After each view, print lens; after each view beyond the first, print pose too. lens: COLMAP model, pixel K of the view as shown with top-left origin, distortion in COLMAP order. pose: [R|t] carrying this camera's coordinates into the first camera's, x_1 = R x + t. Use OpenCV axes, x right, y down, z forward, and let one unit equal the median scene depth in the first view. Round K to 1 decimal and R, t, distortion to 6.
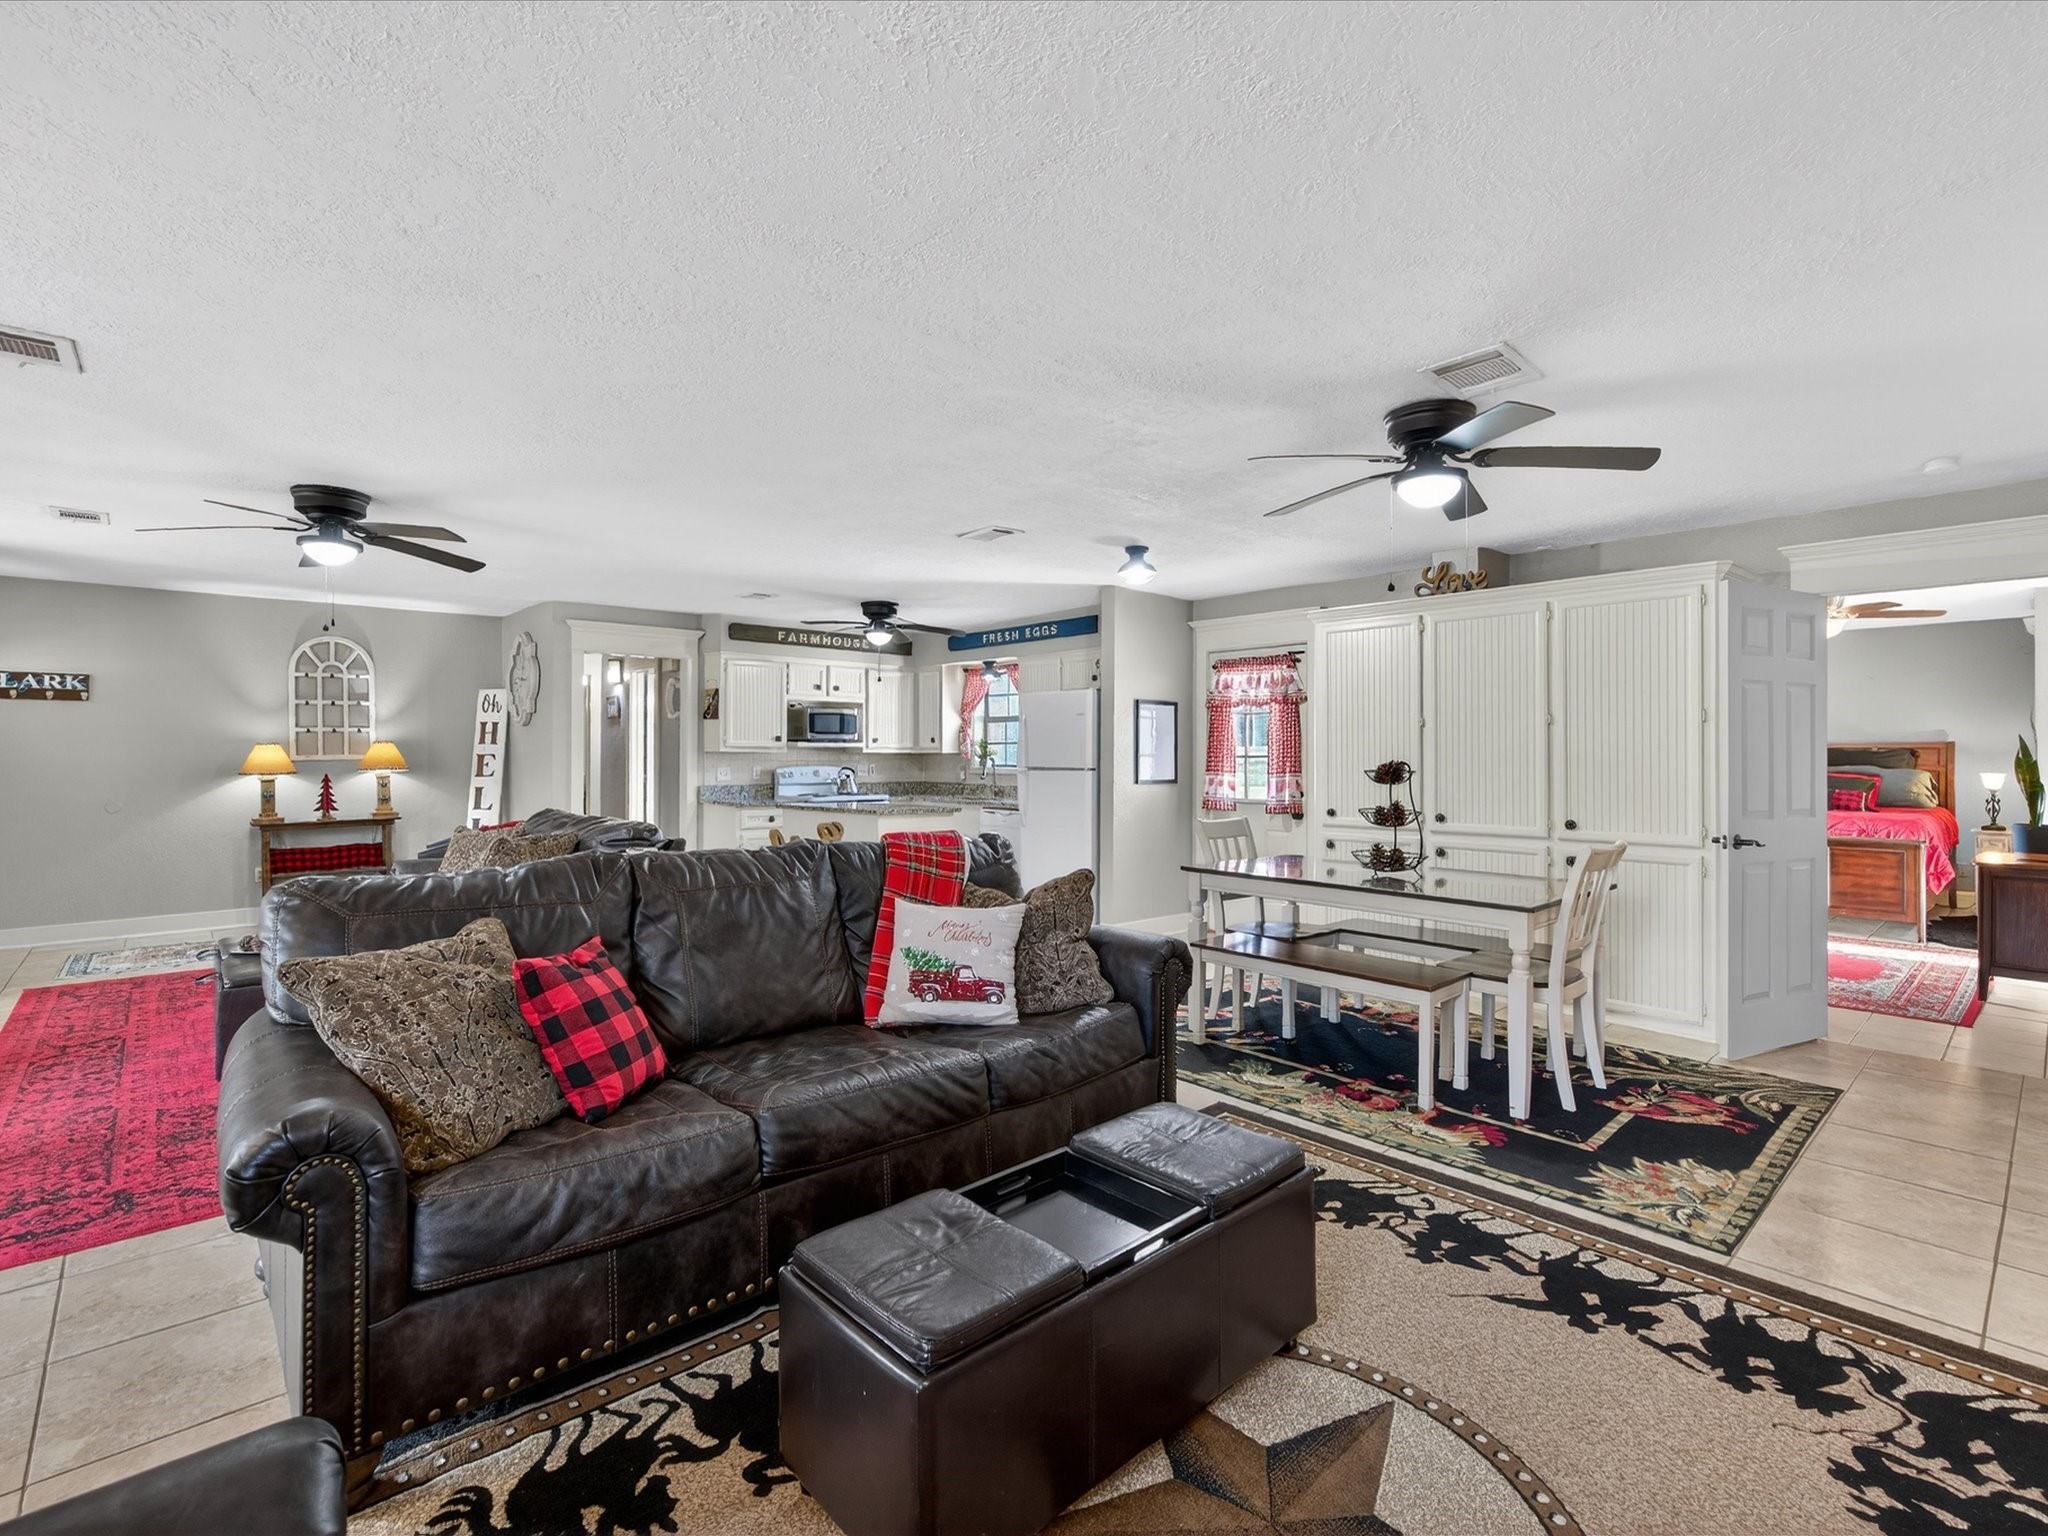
lens RADIAL K [[951.6, 0, 1023.0], [0, 951.6, 746.6], [0, 0, 1]] dist [-0.000725, 0.000136]
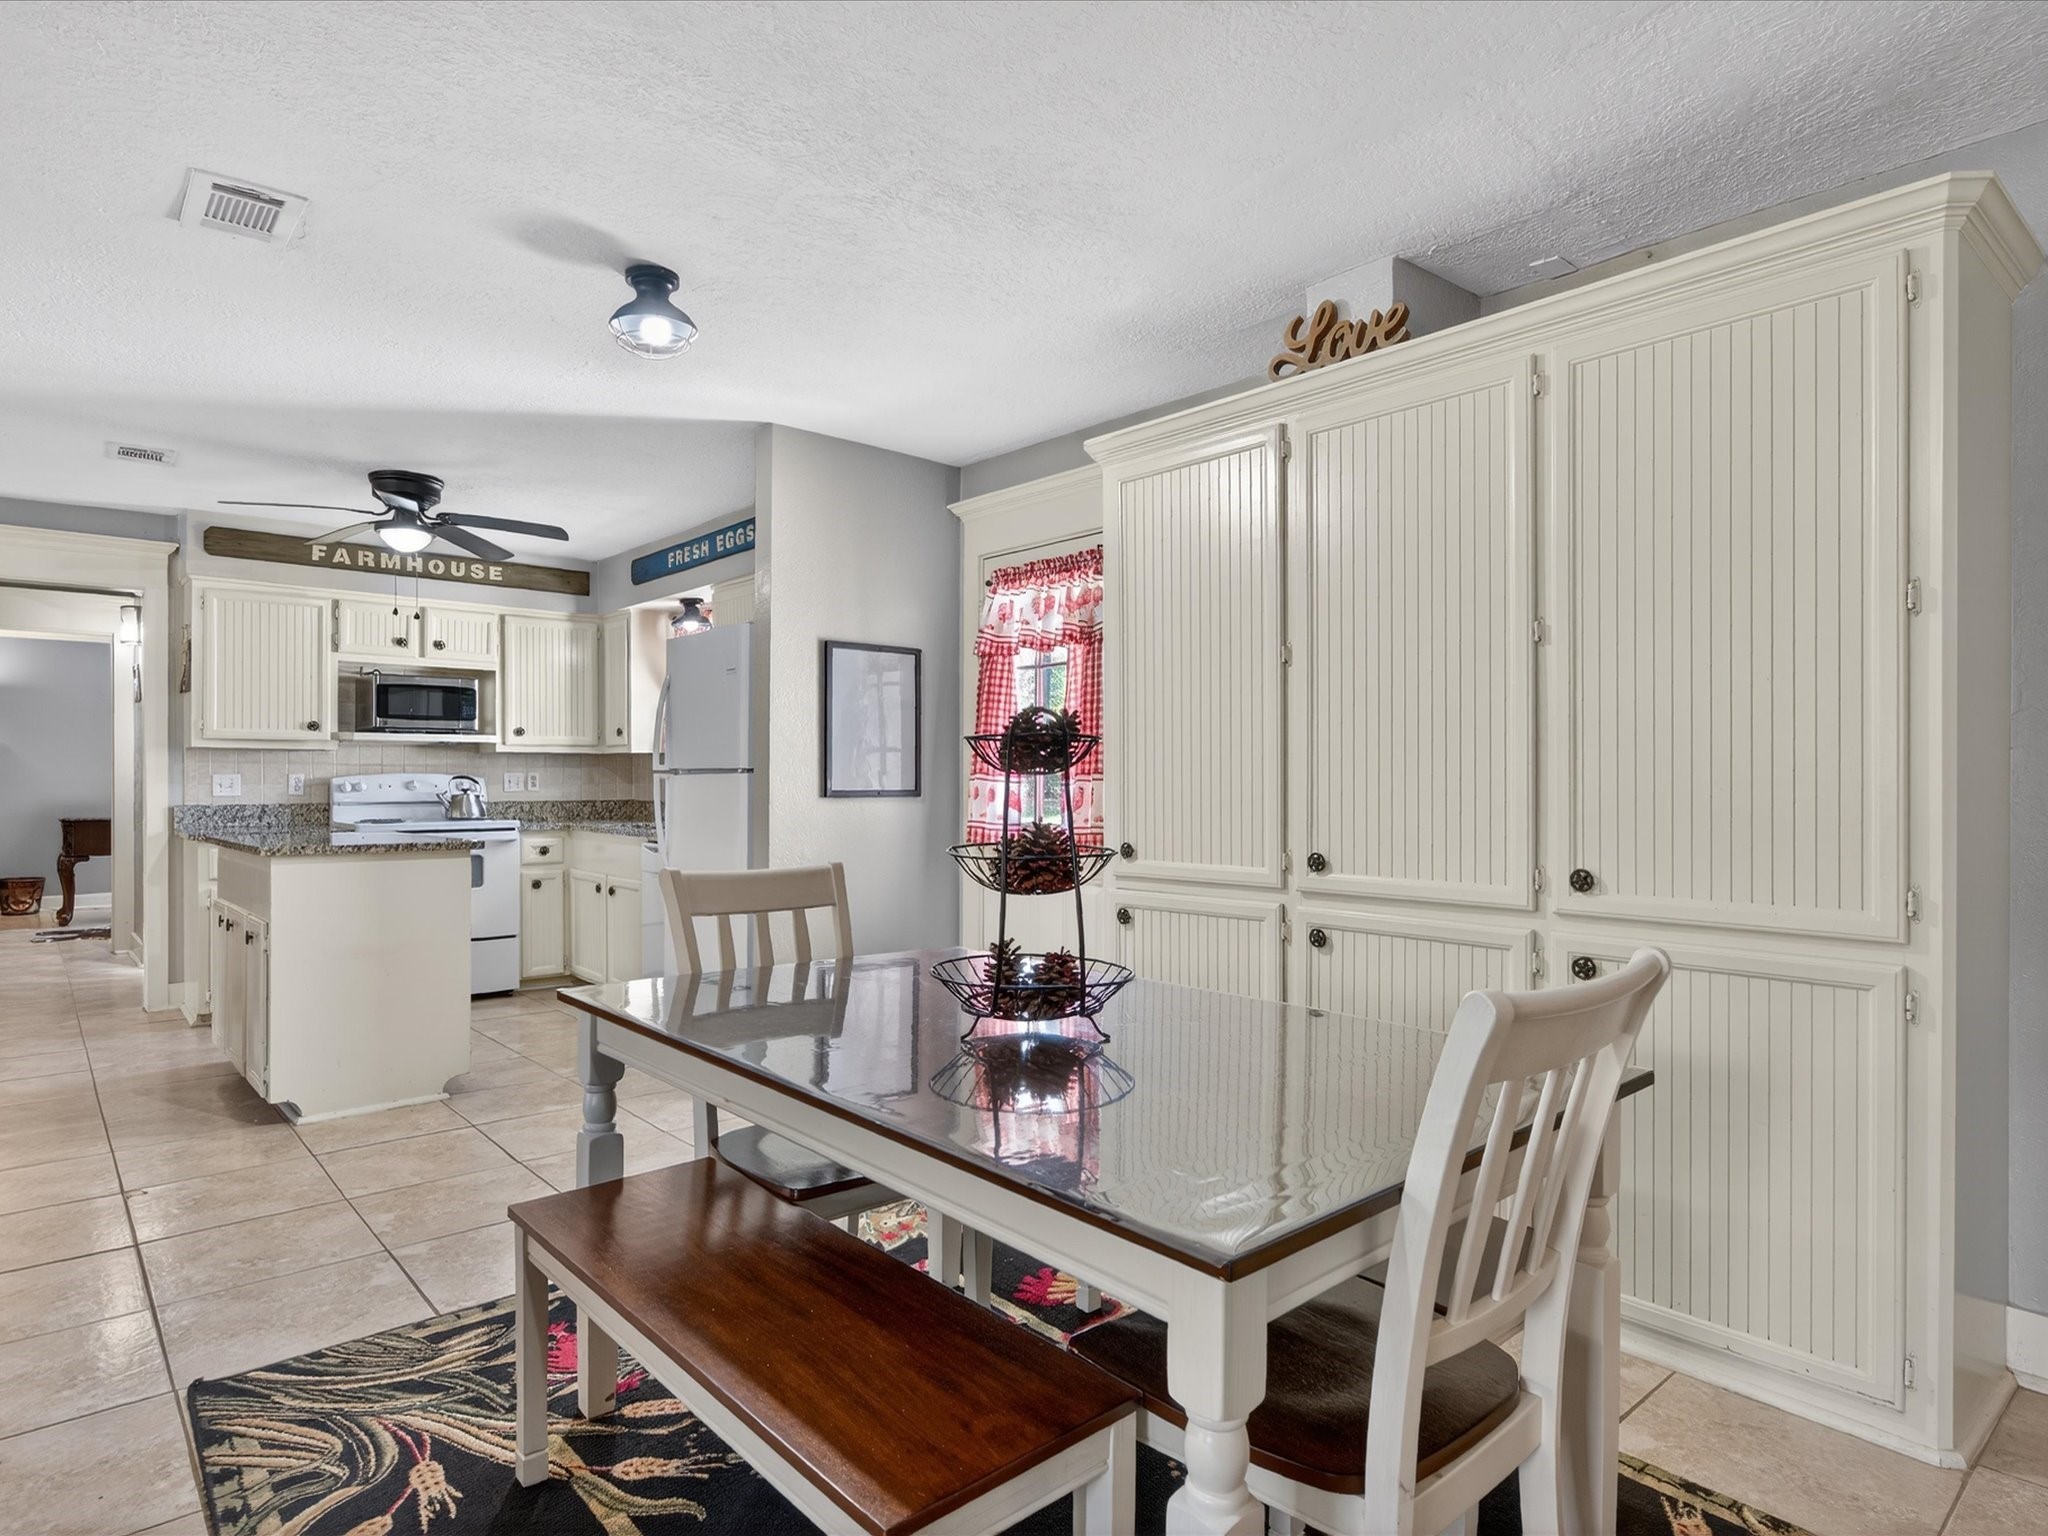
lens RADIAL K [[1149.1, 0, 1026.2], [0, 1149.1, 778.7], [0, 0, 1]] dist [-0.002289, -0.001021]
pose [[0.999867, -0.002139, -0.016194, 0.223687], [0.002293, 0.999953, 0.009461, 0.021231], [0.016173, -0.009496, 0.999824, 0.324314]]
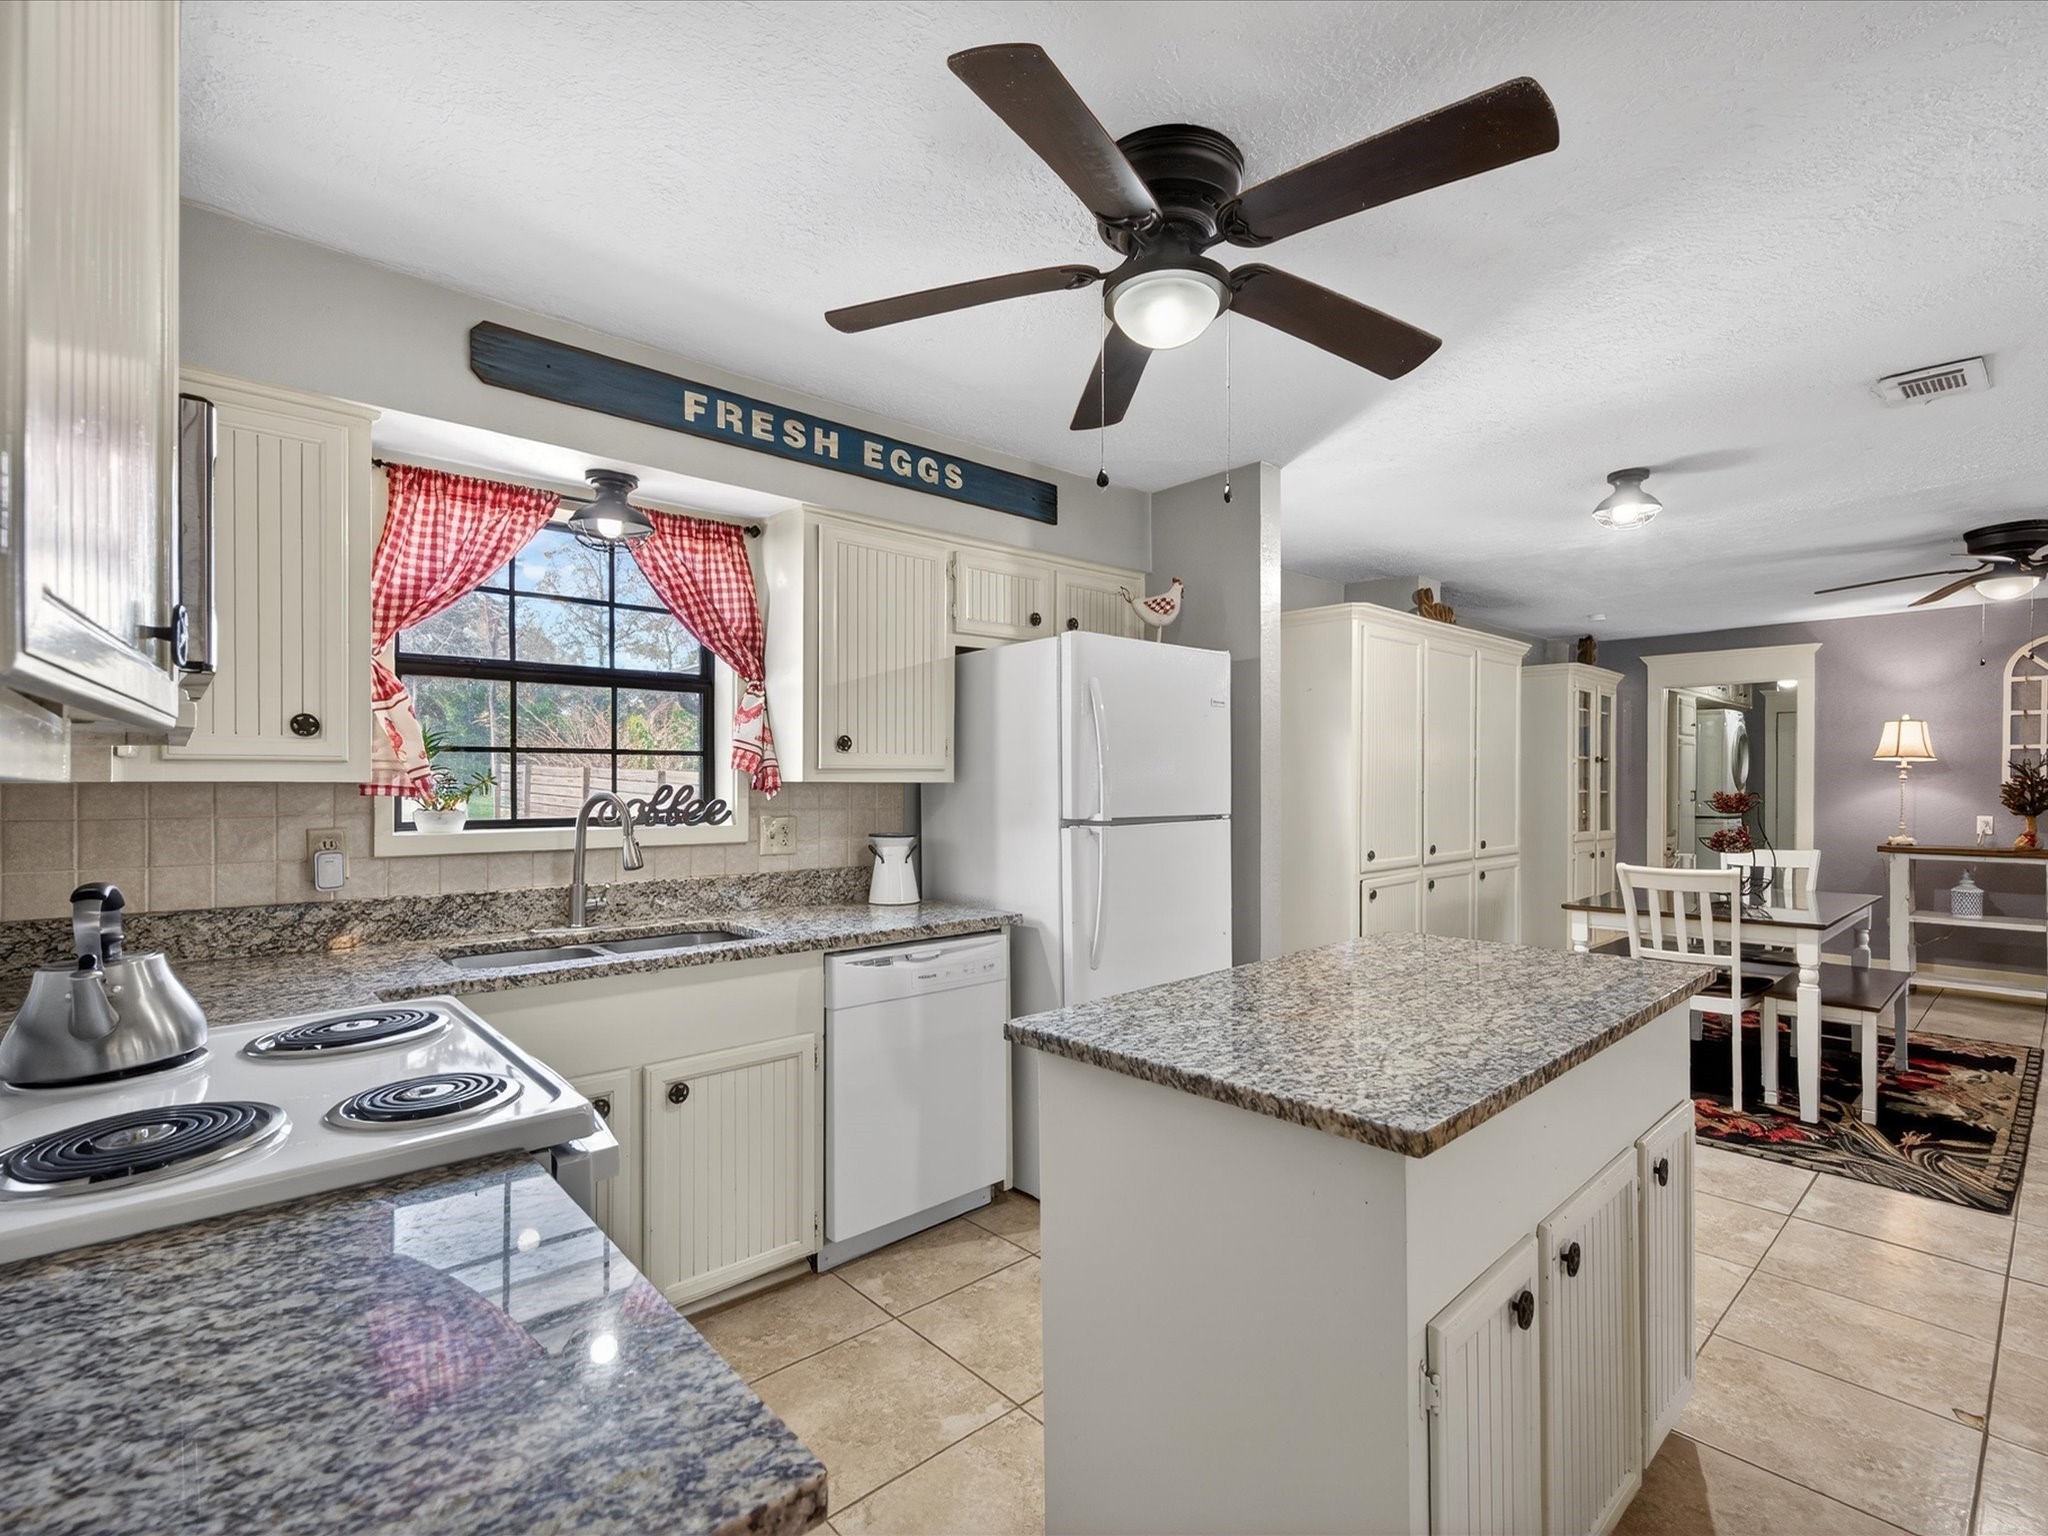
lens RADIAL K [[945.6, 0, 1027.0], [0, 945.6, 781.8], [0, 0, 1]] dist [-0.003383, -0.000474]
pose [[0.010022, -0.002749, 0.999946, -0.389982], [-0.010300, 0.999943, 0.002852, 0.005220], [-0.999897, -0.010328, 0.009993, 1.018205]]
